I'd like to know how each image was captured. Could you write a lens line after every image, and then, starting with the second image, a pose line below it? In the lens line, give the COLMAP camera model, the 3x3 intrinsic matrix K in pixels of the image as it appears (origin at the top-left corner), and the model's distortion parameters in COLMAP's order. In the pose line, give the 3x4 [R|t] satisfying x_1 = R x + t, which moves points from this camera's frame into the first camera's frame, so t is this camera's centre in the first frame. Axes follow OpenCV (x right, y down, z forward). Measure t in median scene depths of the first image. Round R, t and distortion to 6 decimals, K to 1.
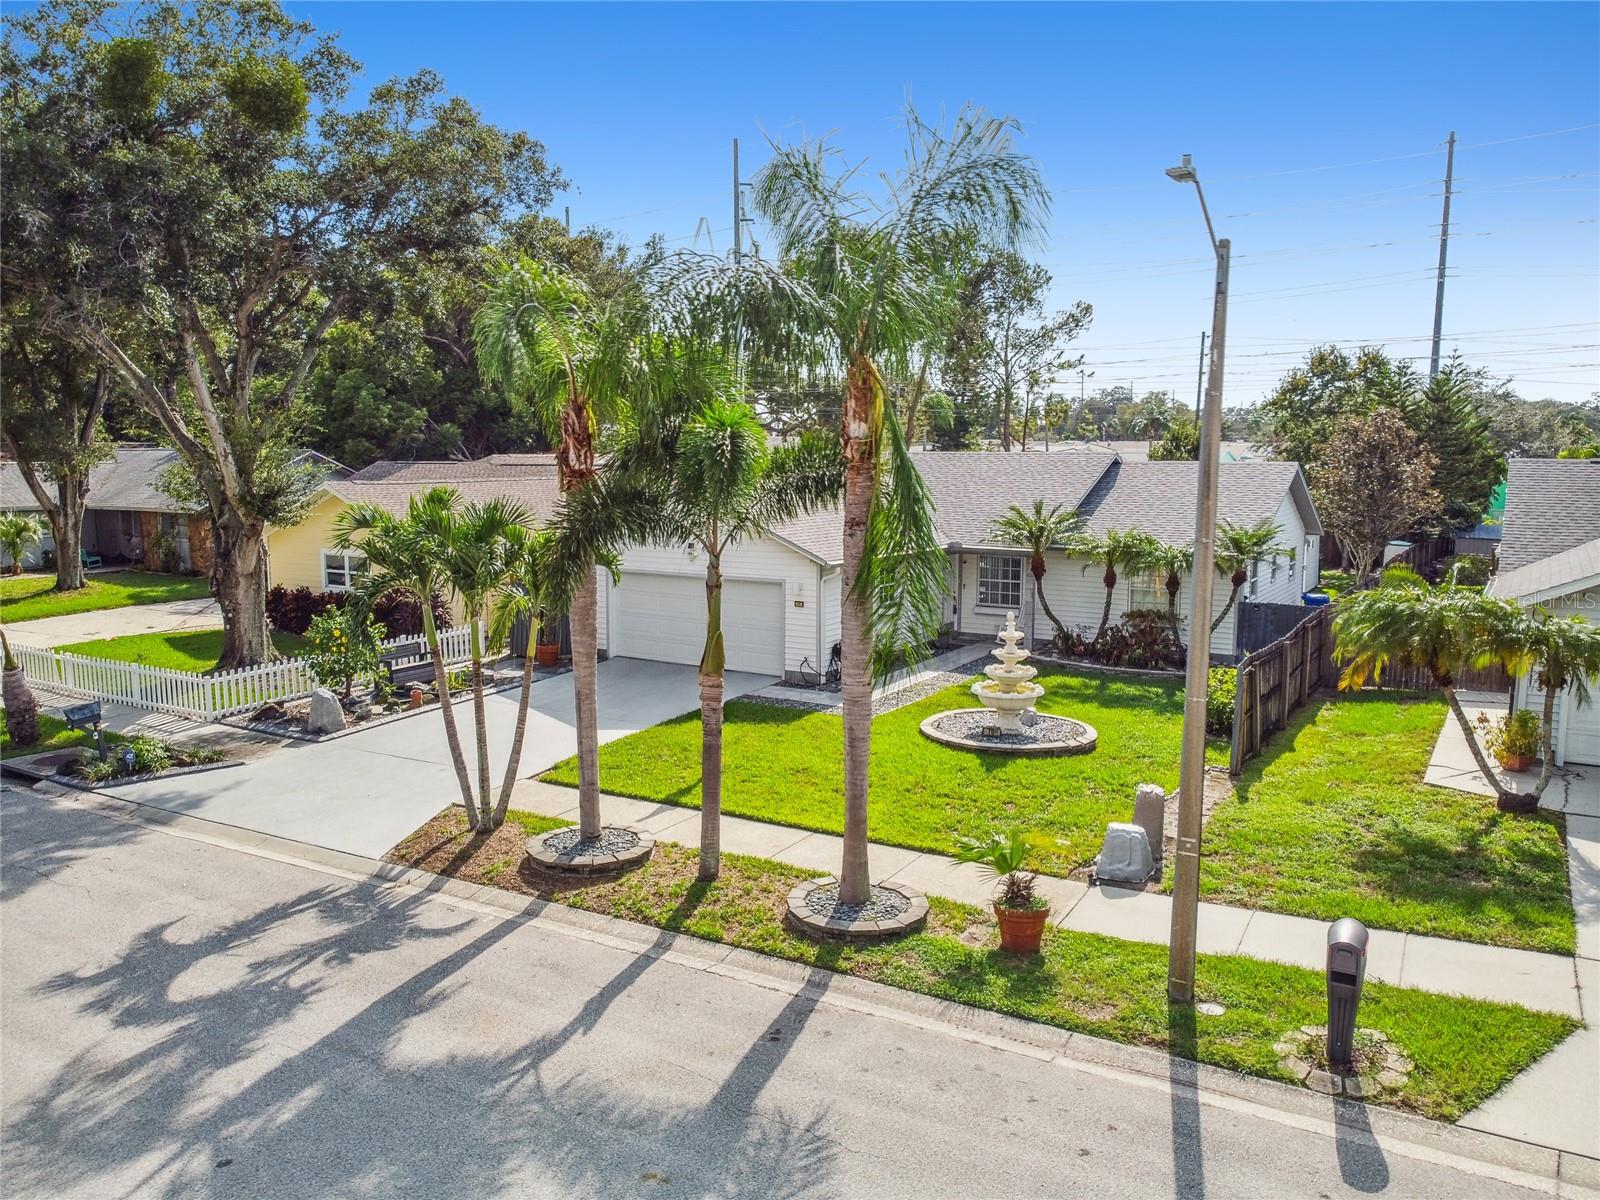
lens RADIAL K [[1204.6, 0, 796.3], [0, 1204.6, 601.6], [0, 0, 1]] dist [0.002417, -0.008098]
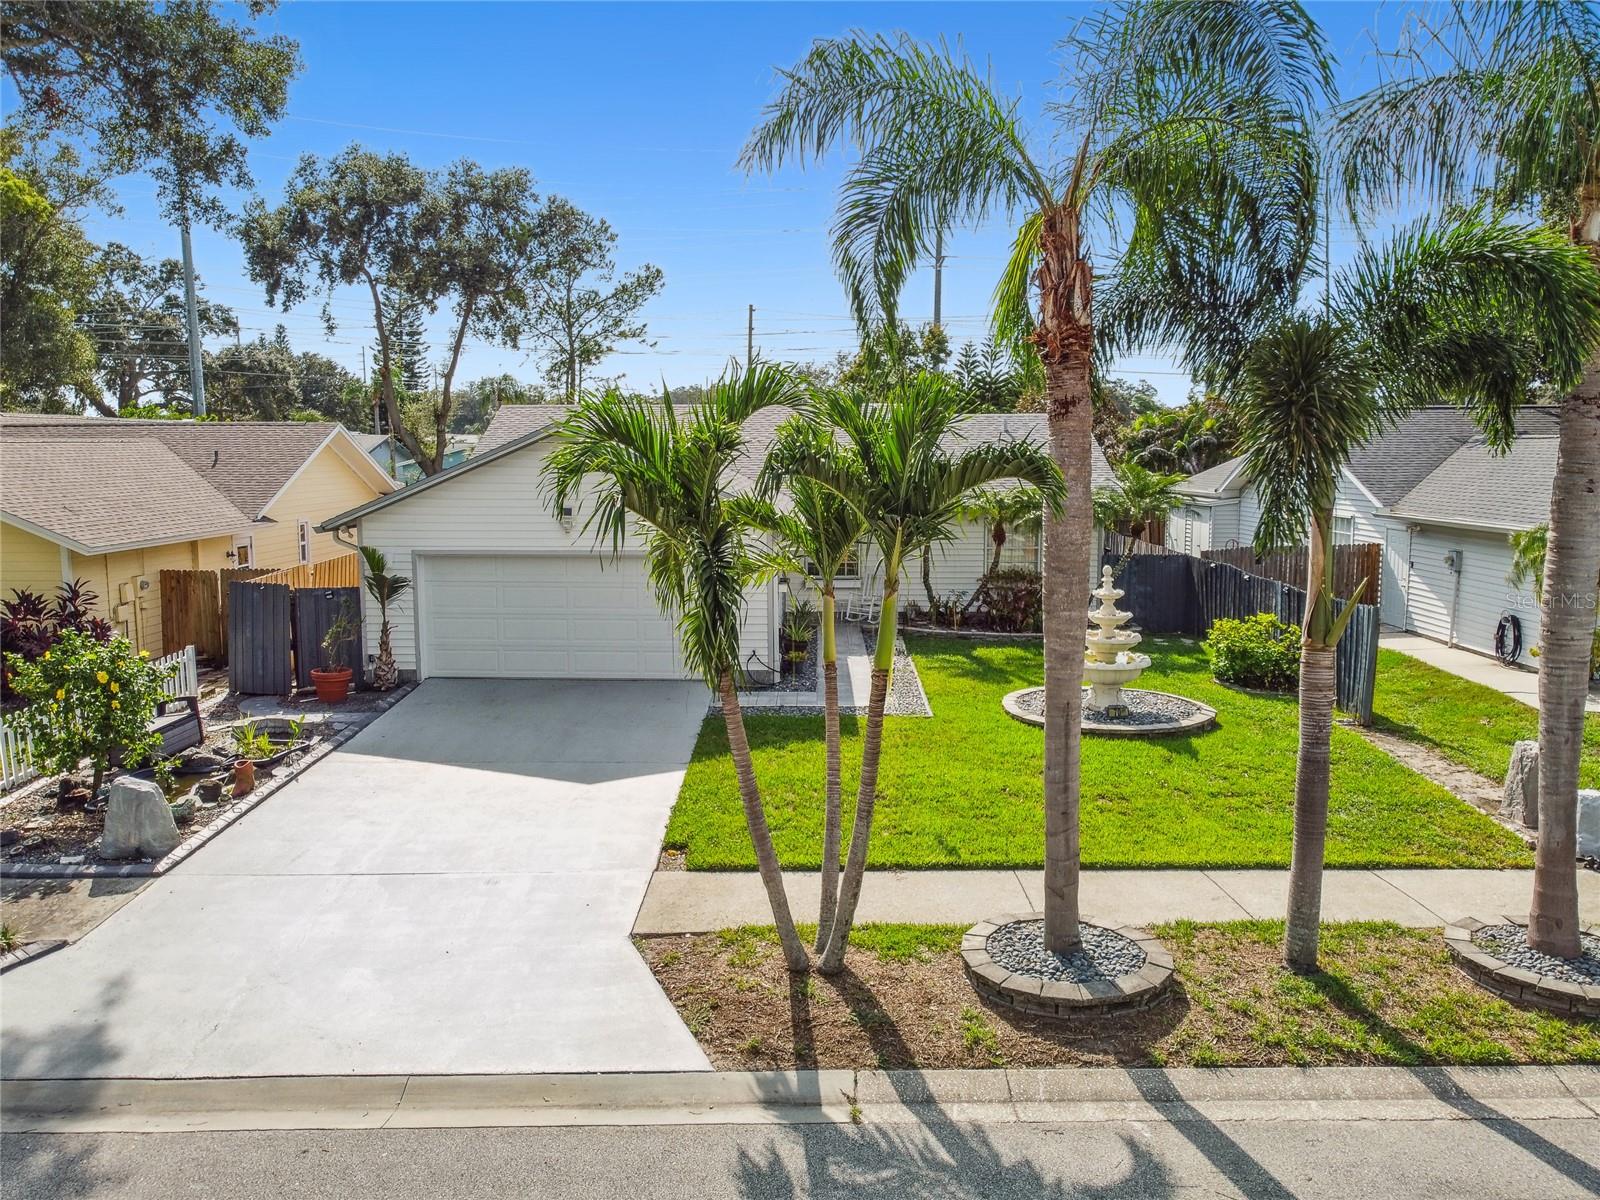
lens RADIAL K [[1204.6, 0, 793.6], [0, 1204.6, 603.7], [0, 0, 1]] dist [0.002417, -0.008098]
pose [[0.863649, -0.068895, 0.499363, -0.504402], [0.067268, 0.997508, 0.021282, 0.003007], [-0.499585, 0.015211, 0.866131, 0.470662]]
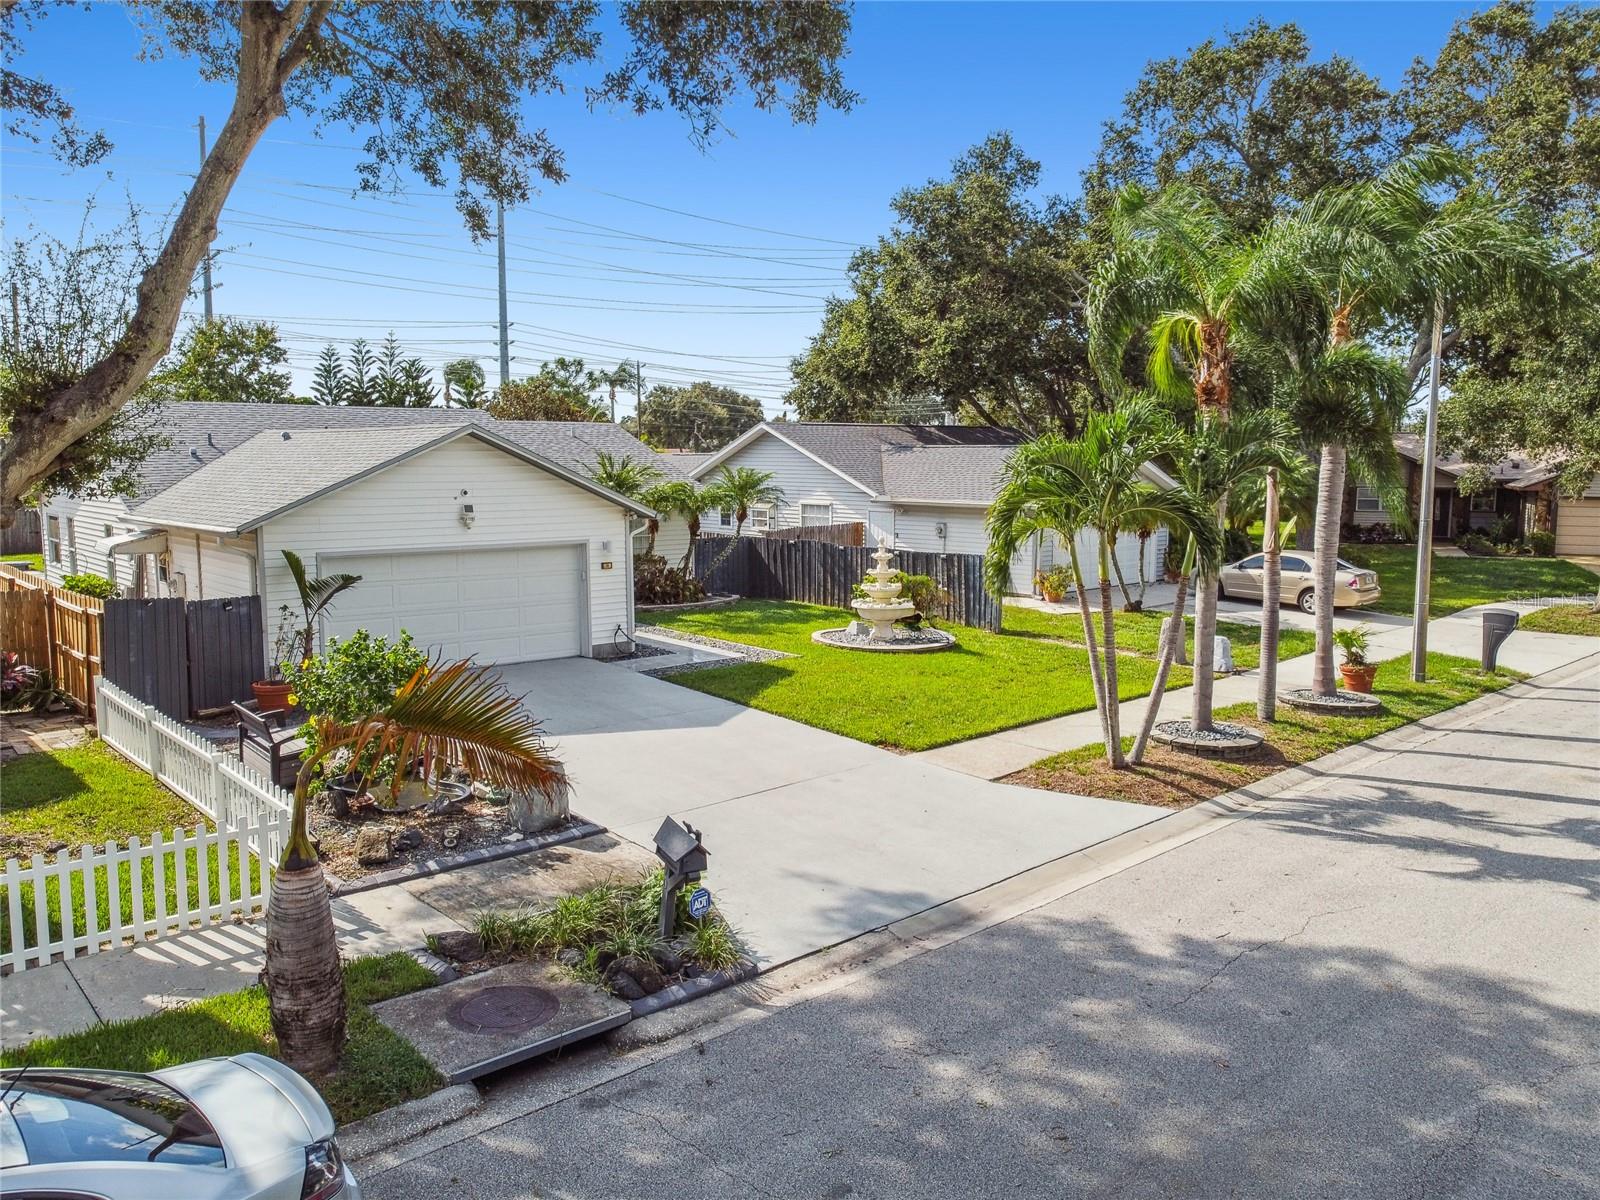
lens RADIAL K [[1204.6, 0, 794.5], [0, 1204.6, 591.0], [0, 0, 1]] dist [0.002417, -0.008098]
pose [[0.300425, -0.108390, 0.947627, -1.132211], [0.115074, 0.990384, 0.076799, -0.045419], [-0.946838, 0.085975, 0.310009, 0.873241]]
